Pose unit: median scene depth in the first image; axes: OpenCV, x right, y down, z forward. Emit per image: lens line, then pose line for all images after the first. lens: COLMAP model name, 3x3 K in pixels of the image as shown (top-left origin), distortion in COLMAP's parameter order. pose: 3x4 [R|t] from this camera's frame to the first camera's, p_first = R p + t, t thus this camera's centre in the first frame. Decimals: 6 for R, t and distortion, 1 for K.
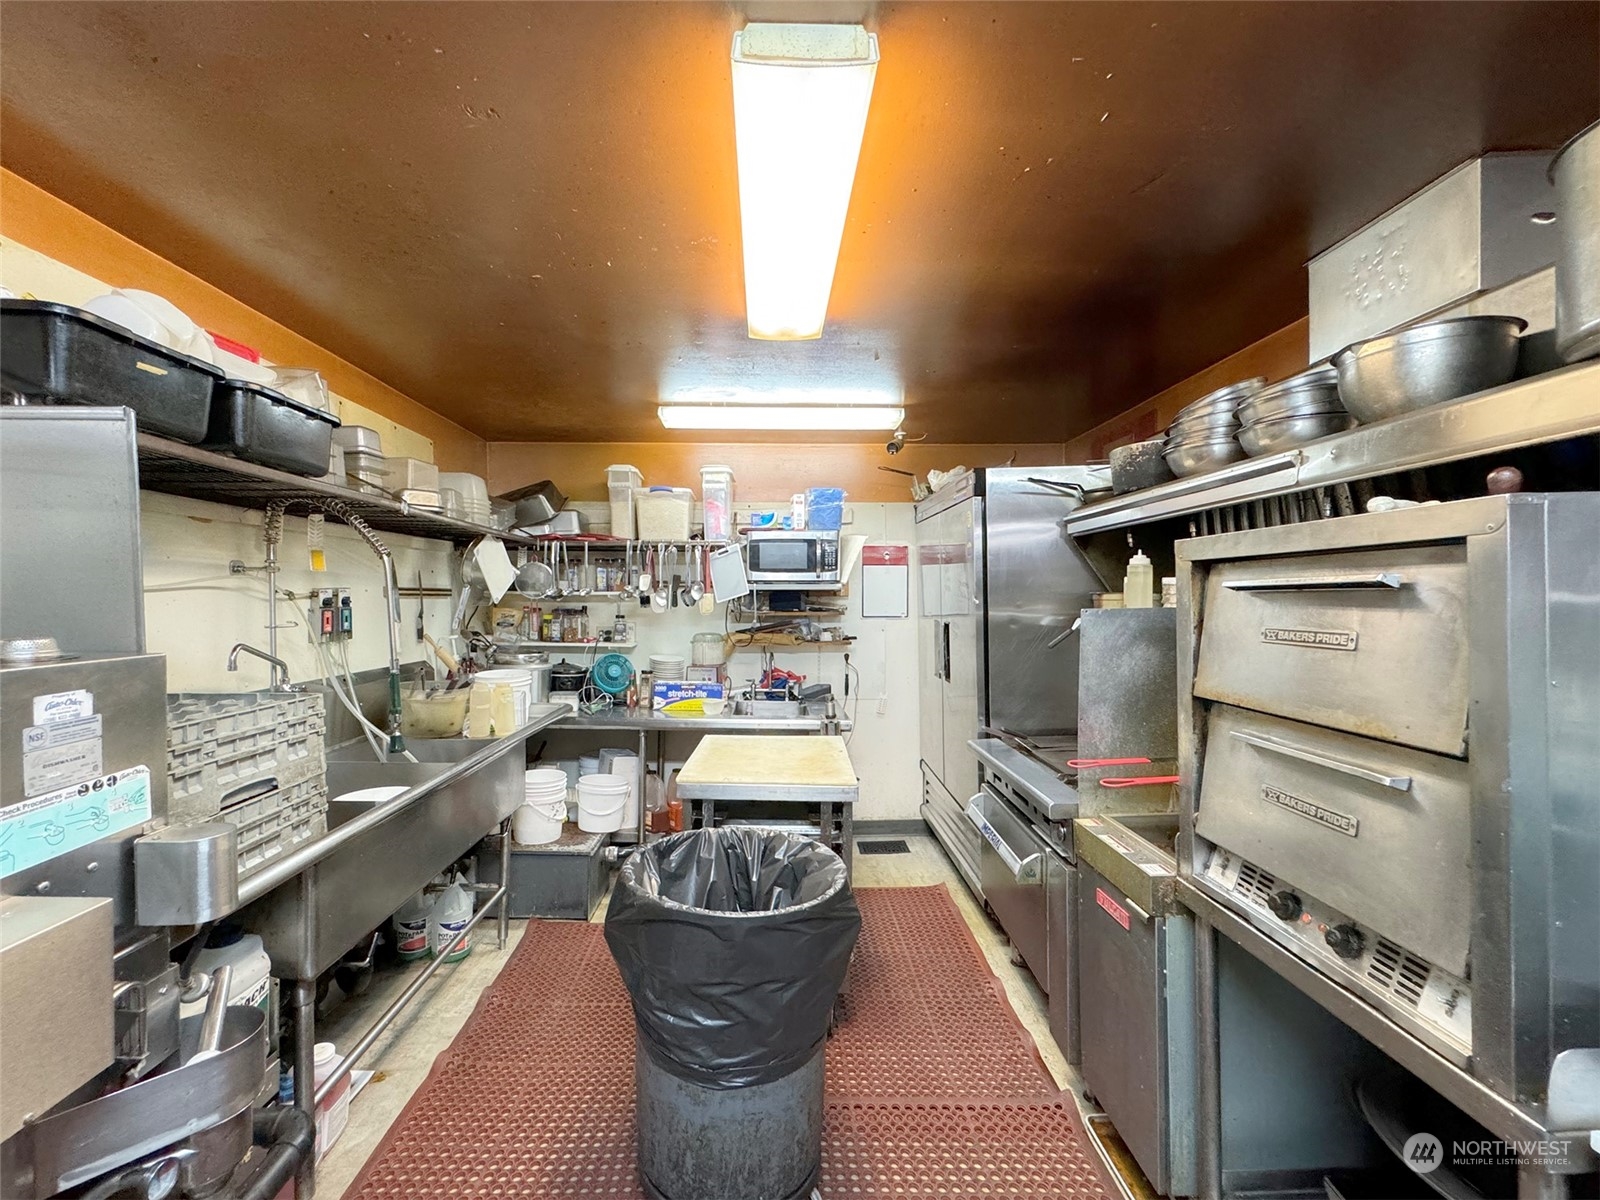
lens RADIAL K [[630.5, 0, 800.0], [0, 630.5, 600.0], [0, 0, 1]] dist [-0.001139, -0.000277]
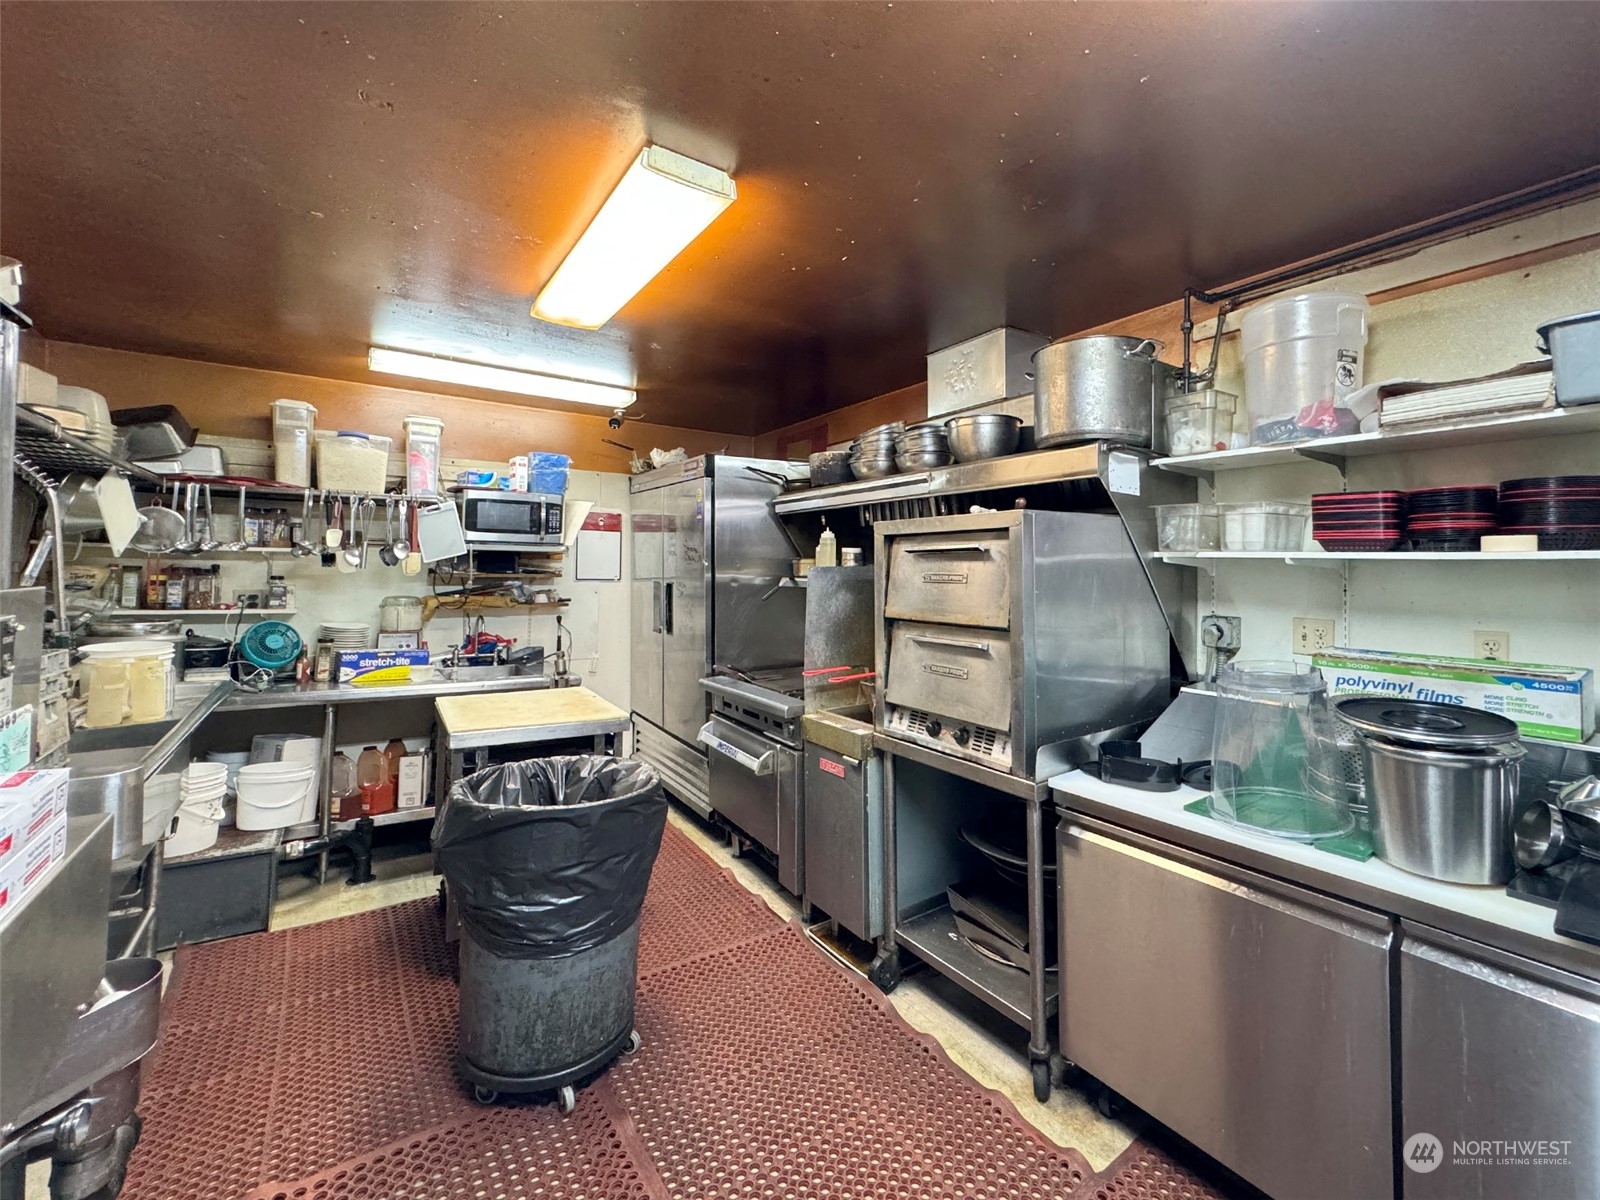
lens RADIAL K [[659.2, 0, 801.2], [0, 659.2, 544.4], [0, 0, 1]] dist [-0.000326, -0.000154]
pose [[0.851690, 0.034324, 0.522921, -0.234568], [-0.011704, 0.998850, -0.046502, 0.022733], [-0.523915, 0.033485, 0.851112, -0.178028]]
